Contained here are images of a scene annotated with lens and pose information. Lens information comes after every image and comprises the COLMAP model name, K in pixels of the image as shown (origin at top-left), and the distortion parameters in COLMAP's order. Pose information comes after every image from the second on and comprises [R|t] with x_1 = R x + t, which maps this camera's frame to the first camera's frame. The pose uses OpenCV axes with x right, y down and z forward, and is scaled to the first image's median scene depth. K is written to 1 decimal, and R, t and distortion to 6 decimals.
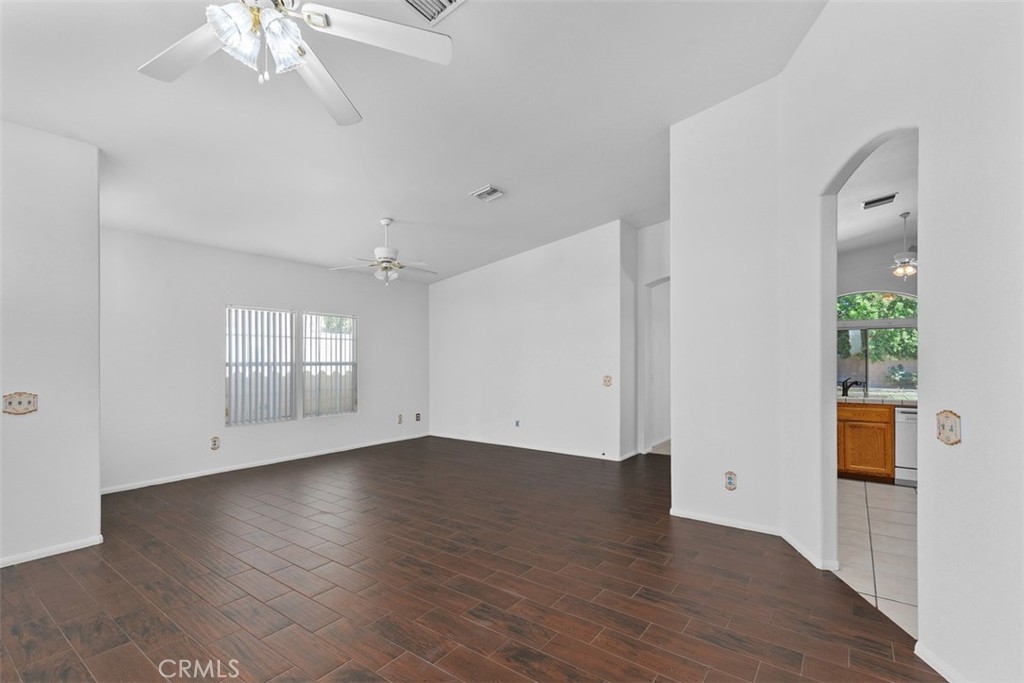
lens RADIAL K [[467.9, 0, 507.5], [0, 467.9, 360.8], [0, 0, 1]] dist [0.014692, -0.001166]
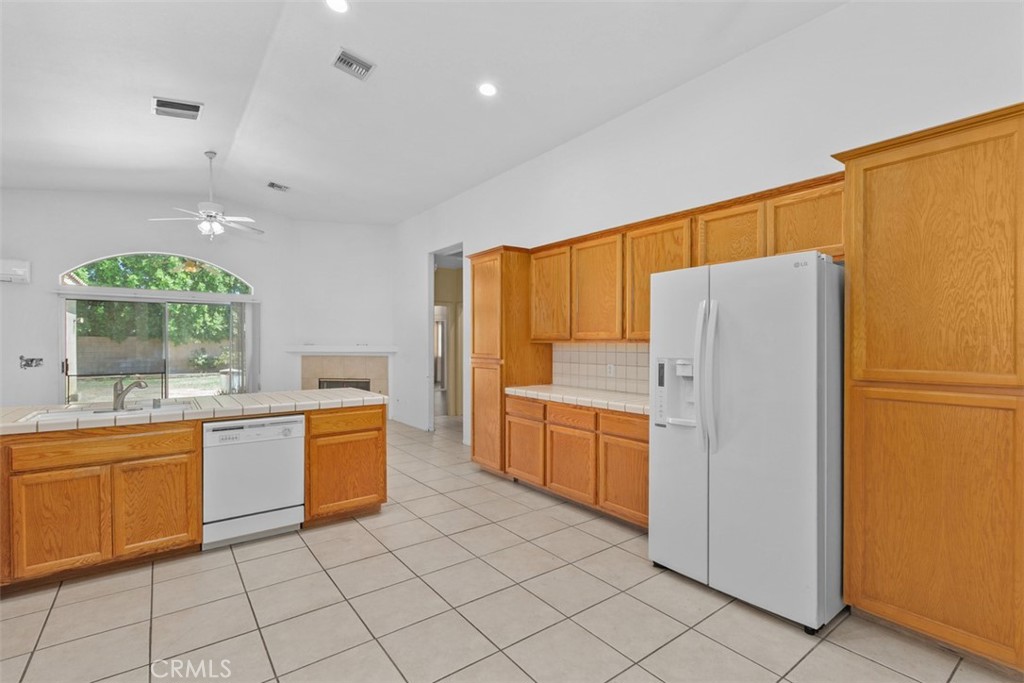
lens RADIAL K [[467.9, 0, 503.9], [0, 467.9, 344.7], [0, 0, 1]] dist [0.014692, -0.001166]
pose [[0.300968, -0.002604, 0.953631, 0.250655], [0.000276, 0.999996, 0.002644, -0.000299], [-0.953634, -0.000532, 0.300968, 0.312588]]
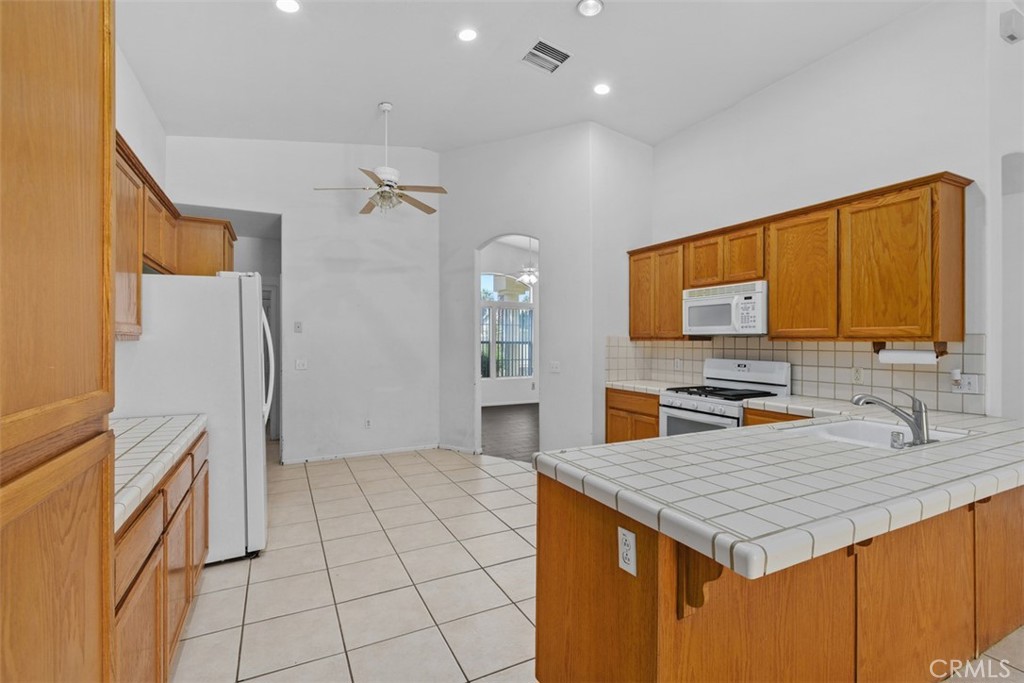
lens RADIAL K [[467.9, 0, 524.9], [0, 467.9, 338.8], [0, 0, 1]] dist [0.014692, -0.001166]
pose [[-0.432343, -0.001036, -0.901709, 0.892035], [-0.000952, 0.999999, -0.000692, -0.001926], [0.901709, 0.000559, -0.432344, 0.676576]]
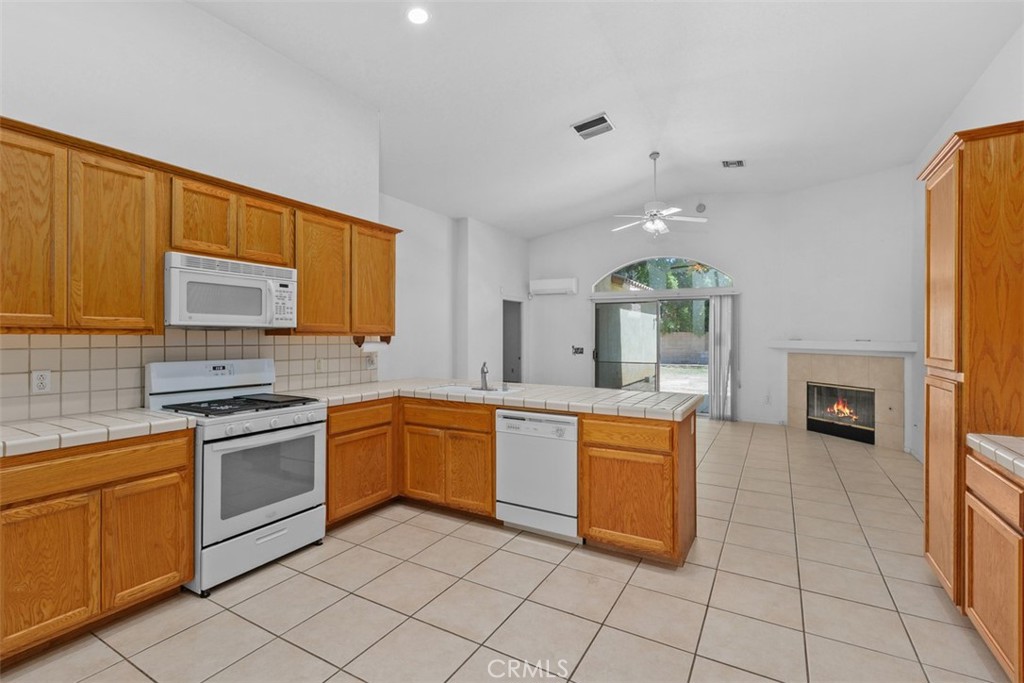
lens RADIAL K [[467.9, 0, 519.4], [0, 467.9, 334.6], [0, 0, 1]] dist [0.014692, -0.001166]
pose [[0.992355, 0.006146, 0.123263, 0.517501], [-0.005640, 0.999974, -0.004461, -0.000354], [-0.123287, 0.003731, 0.992364, 0.240511]]
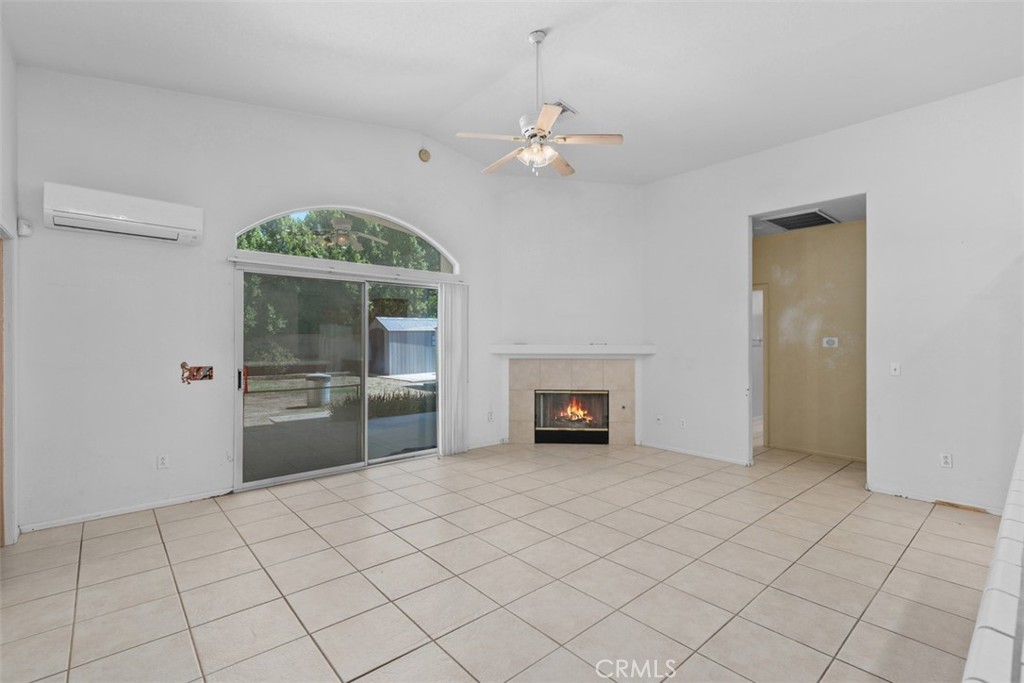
lens RADIAL K [[467.9, 0, 508.0], [0, 467.9, 337.6], [0, 0, 1]] dist [0.014692, -0.001166]
pose [[0.217185, 0.008344, 0.976095, 0.372956], [-0.000172, 0.999964, -0.008510, -0.001323], [-0.976130, 0.001681, 0.217178, 0.925190]]
